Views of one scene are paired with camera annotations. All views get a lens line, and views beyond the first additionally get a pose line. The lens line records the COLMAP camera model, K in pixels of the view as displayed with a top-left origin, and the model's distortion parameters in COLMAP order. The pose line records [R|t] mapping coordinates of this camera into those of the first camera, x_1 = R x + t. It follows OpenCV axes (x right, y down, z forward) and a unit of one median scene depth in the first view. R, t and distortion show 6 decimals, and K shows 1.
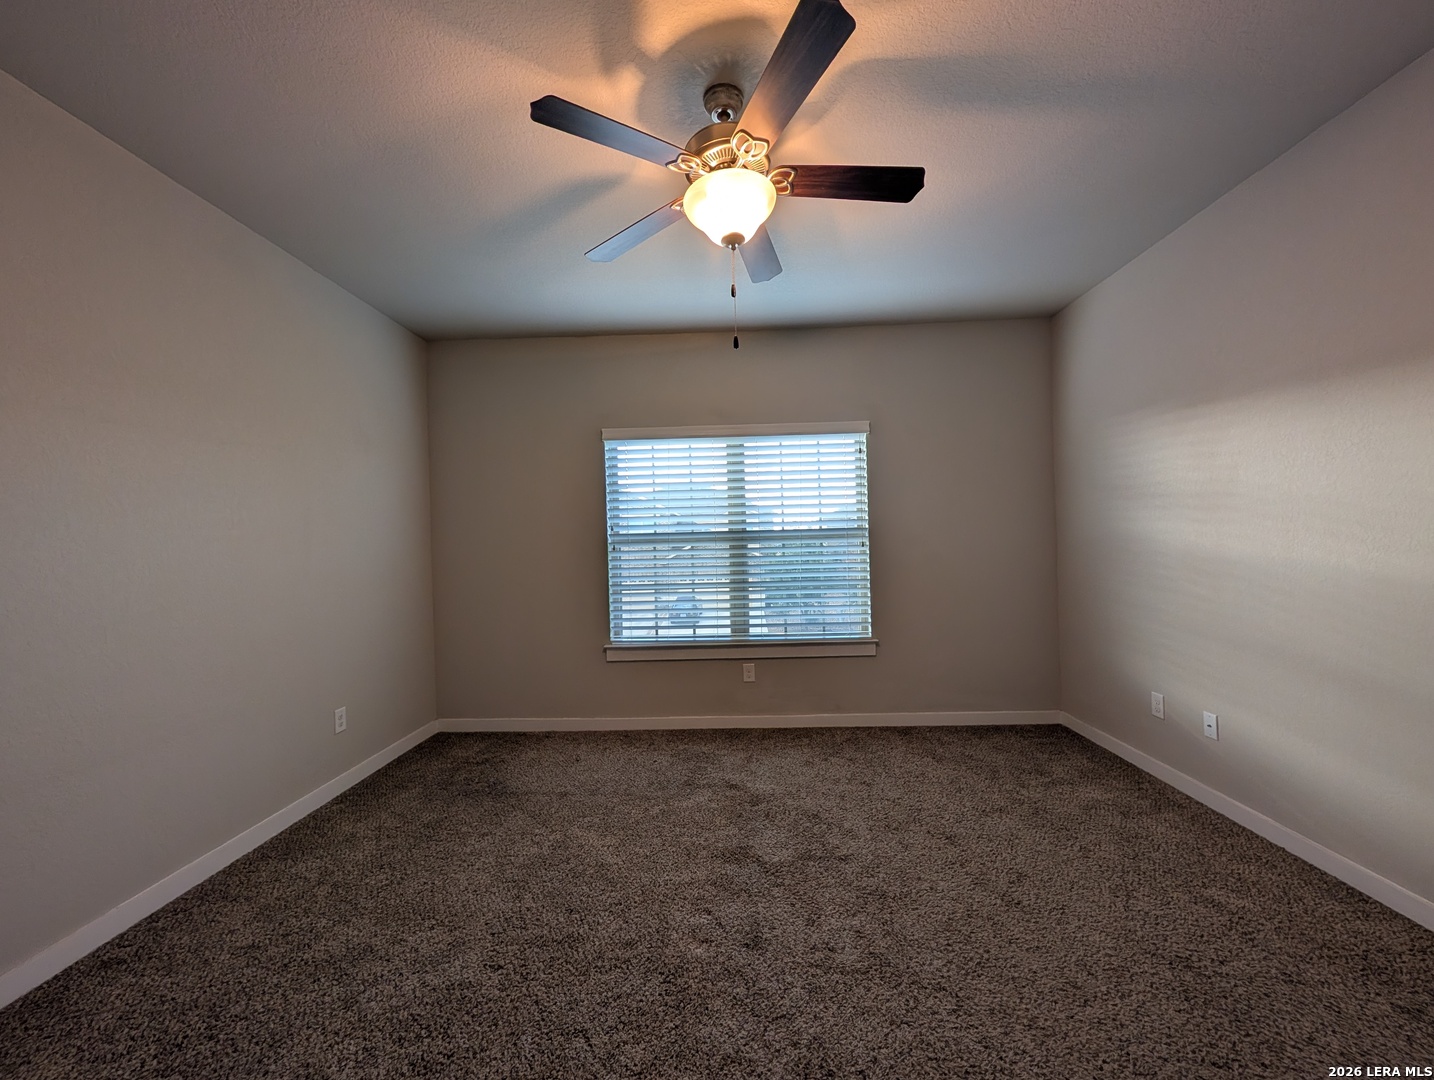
lens RADIAL K [[542.5, 0, 721.5], [0, 542.5, 539.4], [0, 0, 1]] dist [-0.000772, -0.000100]
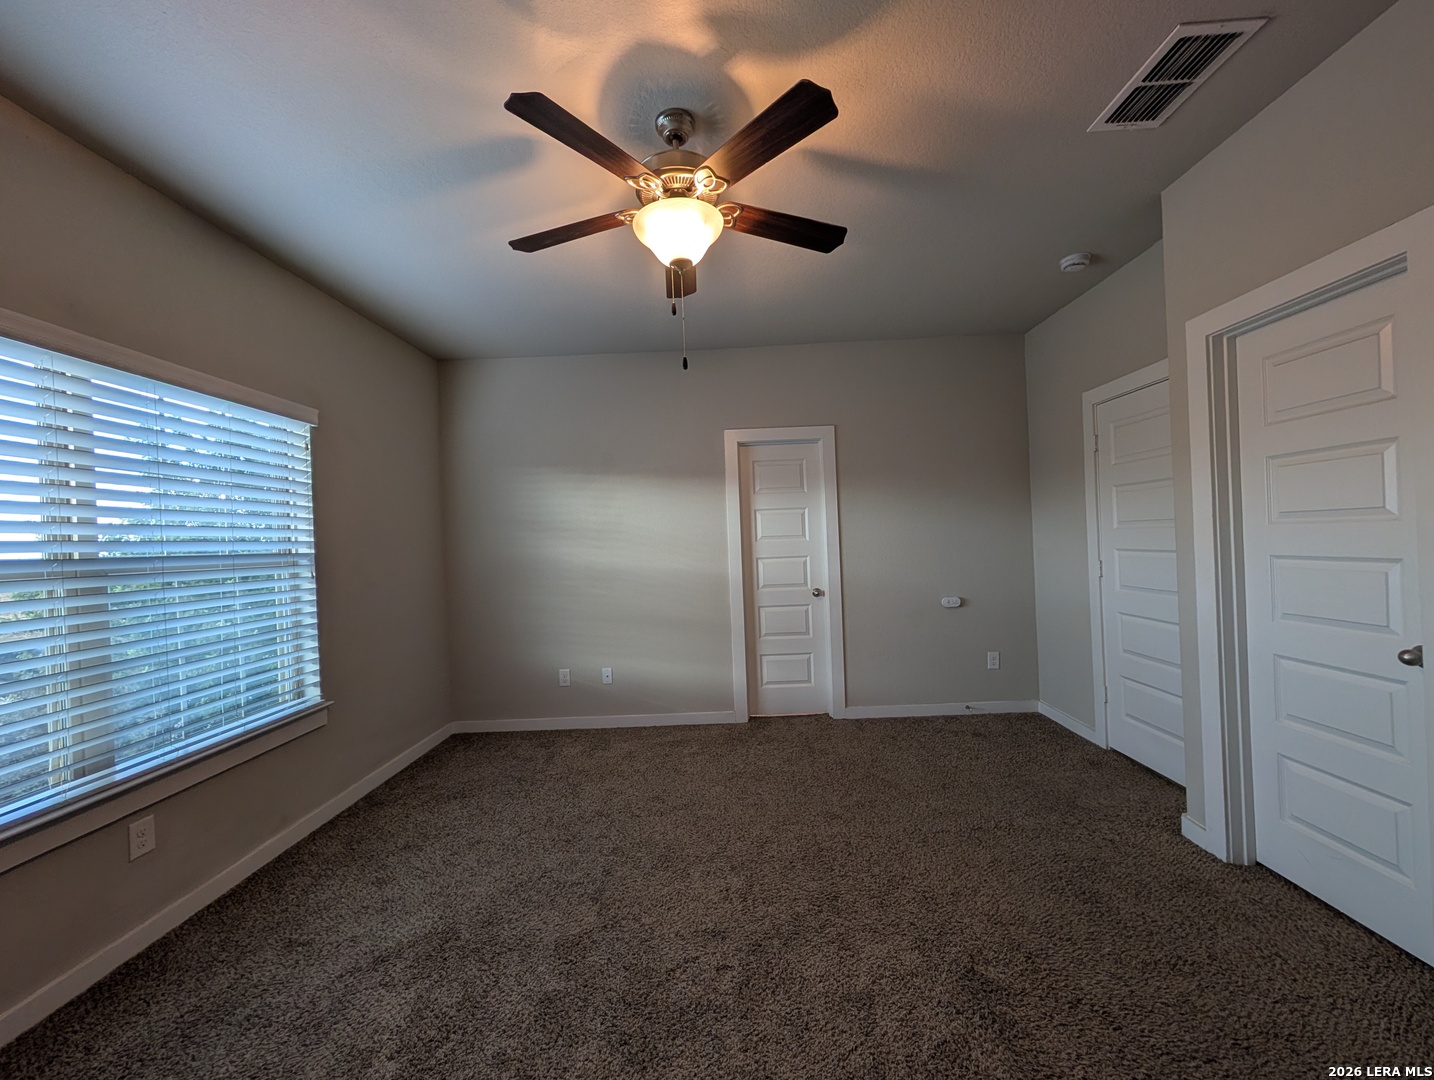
lens RADIAL K [[542.5, 0, 722.0], [0, 542.5, 540.6], [0, 0, 1]] dist [-0.000772, -0.000100]
pose [[-0.018846, 0.027342, 0.999448, -0.582324], [0.033044, 0.999097, -0.026709, -0.000062], [-0.999276, 0.032523, -0.019733, 0.562382]]
